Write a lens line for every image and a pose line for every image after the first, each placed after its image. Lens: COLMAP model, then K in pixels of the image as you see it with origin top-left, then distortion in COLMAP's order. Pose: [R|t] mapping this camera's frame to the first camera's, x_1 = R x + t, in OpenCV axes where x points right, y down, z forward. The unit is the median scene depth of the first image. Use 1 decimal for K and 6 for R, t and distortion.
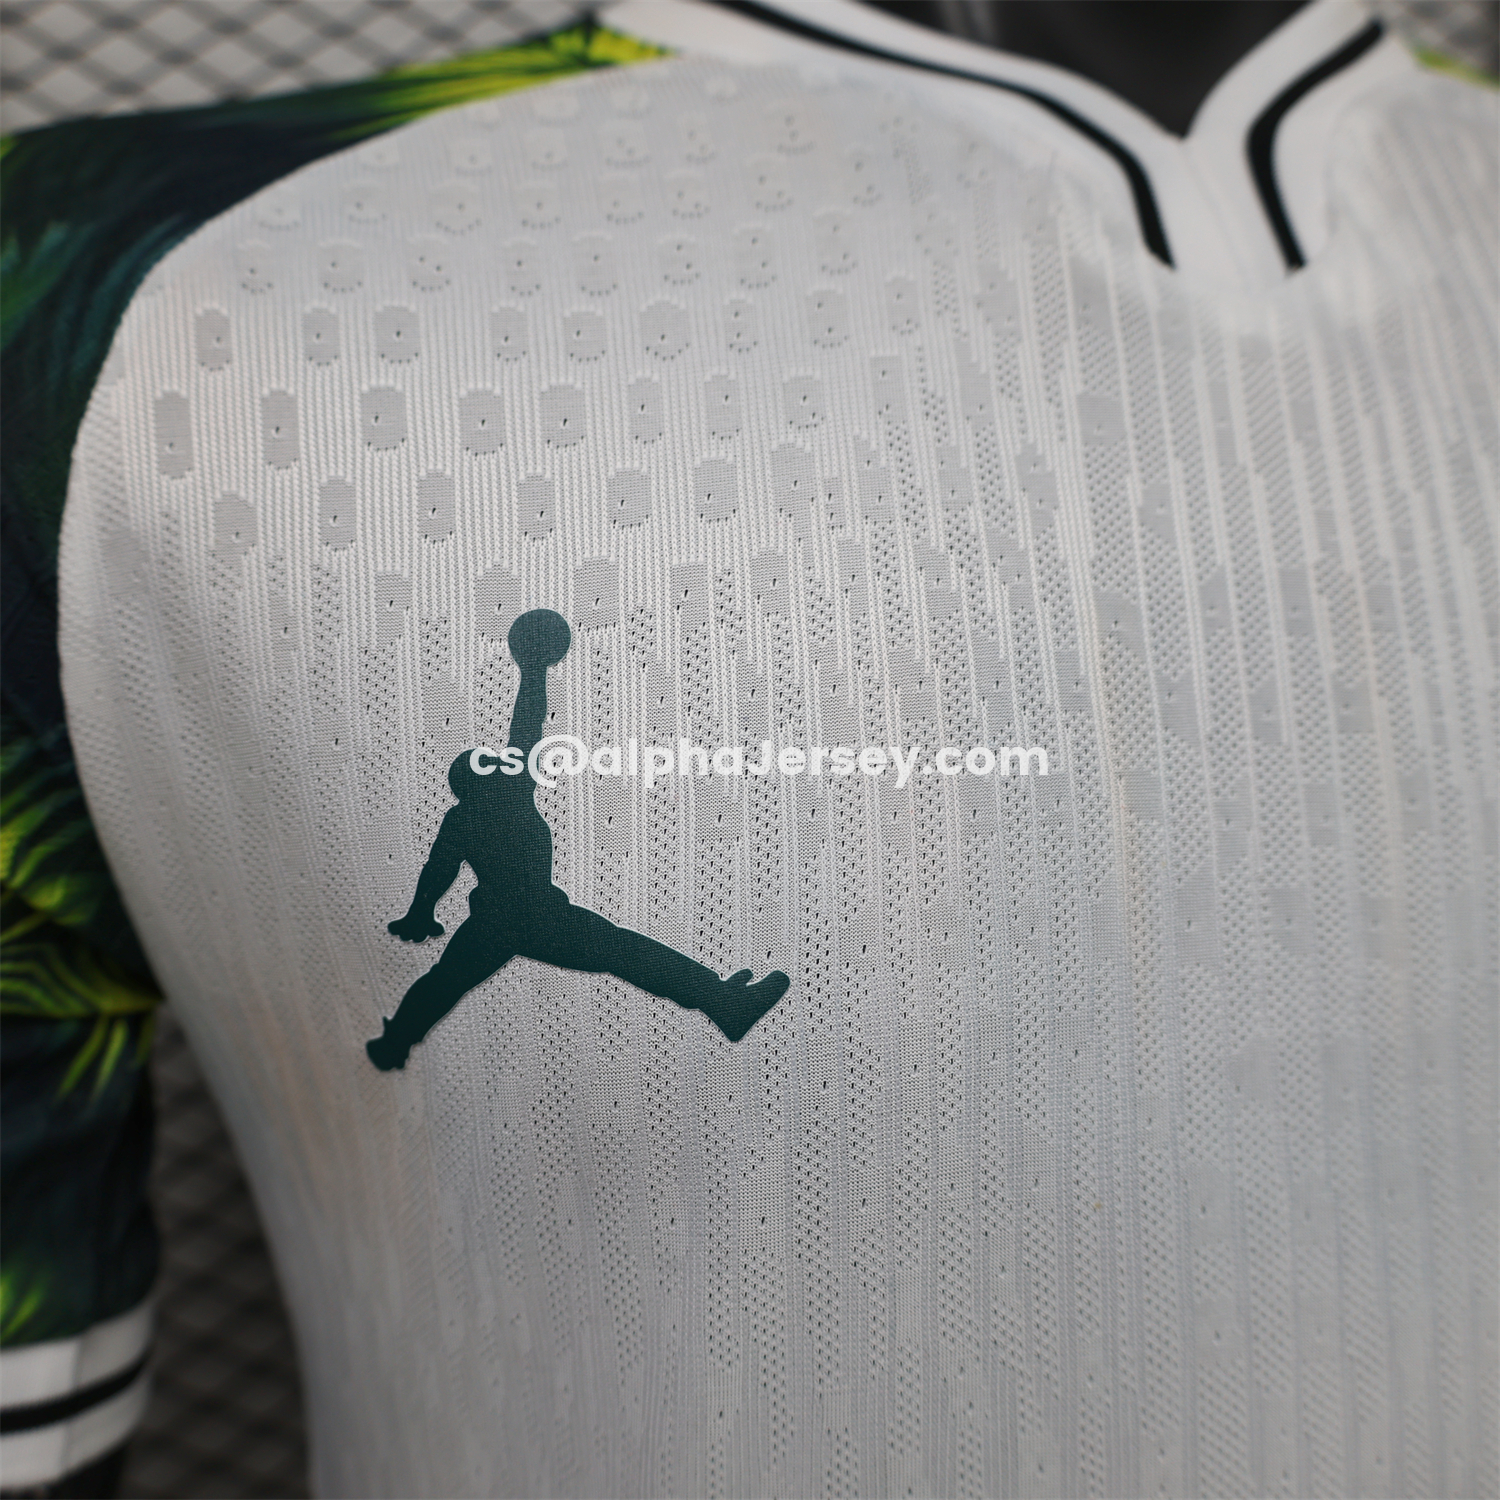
lens RADIAL K [[1519.7, 0, 750.6], [0, 1519.7, 671.7], [0, 0, 1]] dist [0.010569, -0.013857]
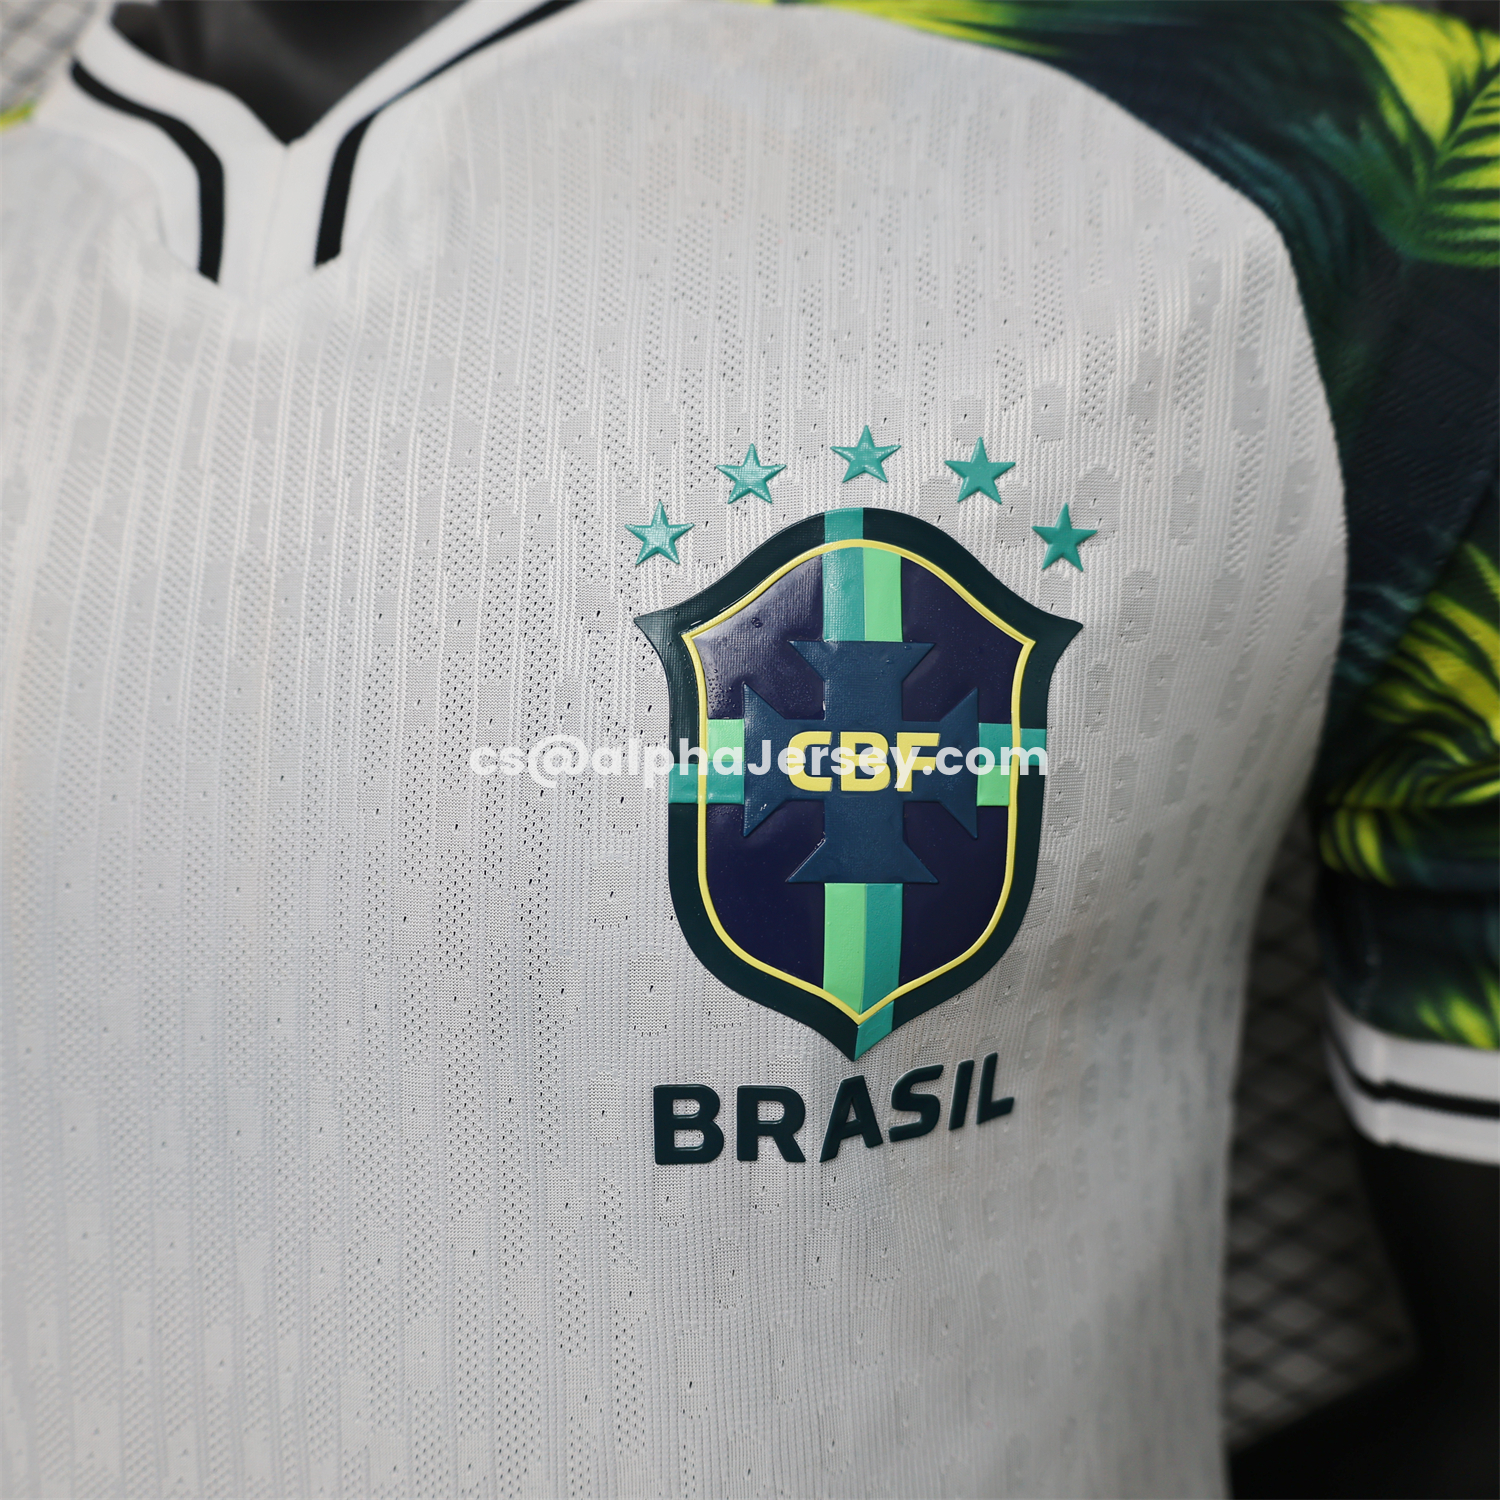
lens RADIAL K [[1519.7, 0, 750.6], [0, 1519.7, 671.7], [0, 0, 1]] dist [0.010569, -0.013857]
pose [[0.916659, -0.021401, -0.399097, 1.187223], [0.049333, 0.996988, 0.059846, -0.037634], [0.396614, -0.074547, 0.914953, 0.157805]]
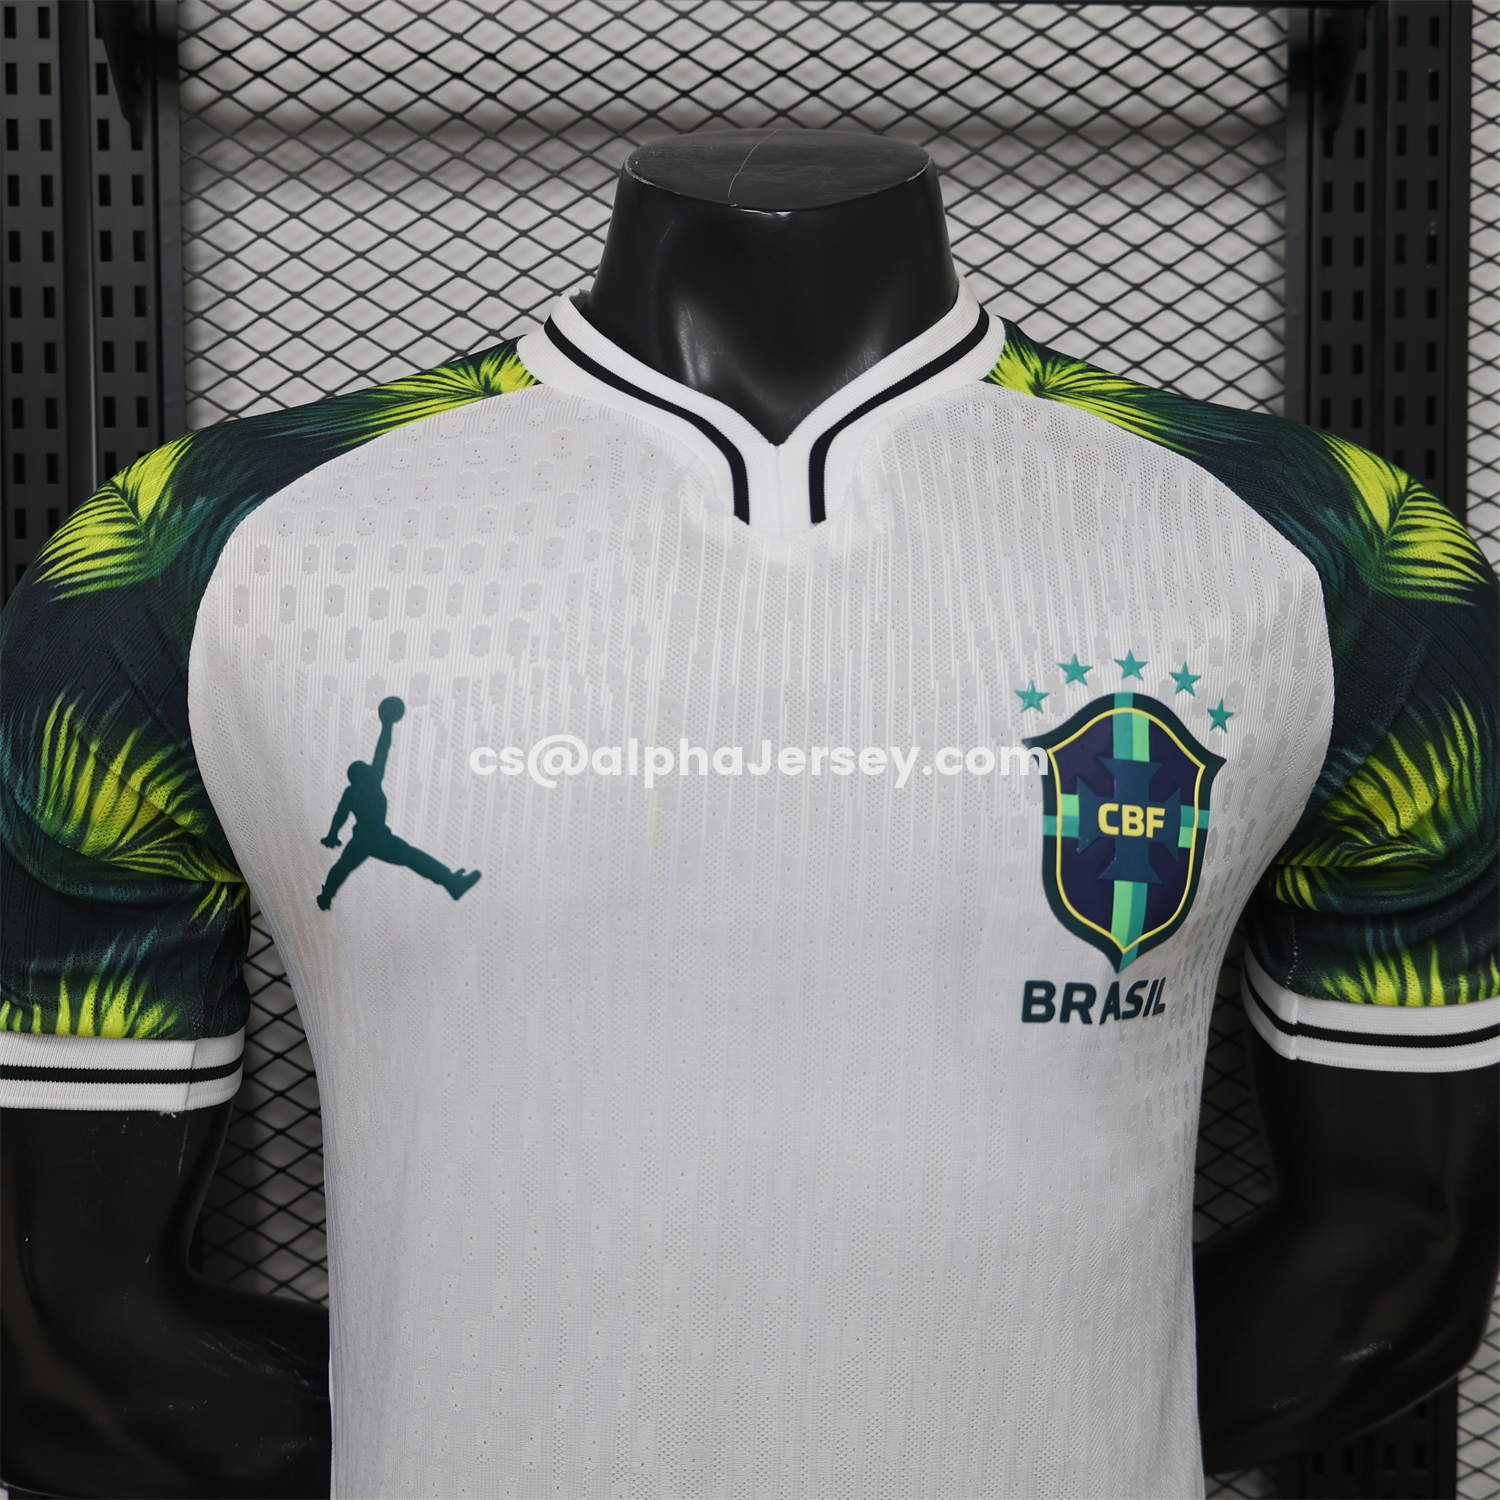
lens RADIAL K [[1519.7, 0, 750.6], [0, 1519.7, 671.7], [0, 0, 1]] dist [0.010569, -0.013857]
pose [[0.981912, 0.039125, -0.185250, 0.719742], [-0.039045, 0.999229, 0.004083, -0.099280], [0.185267, 0.003224, 0.982683, -0.962433]]
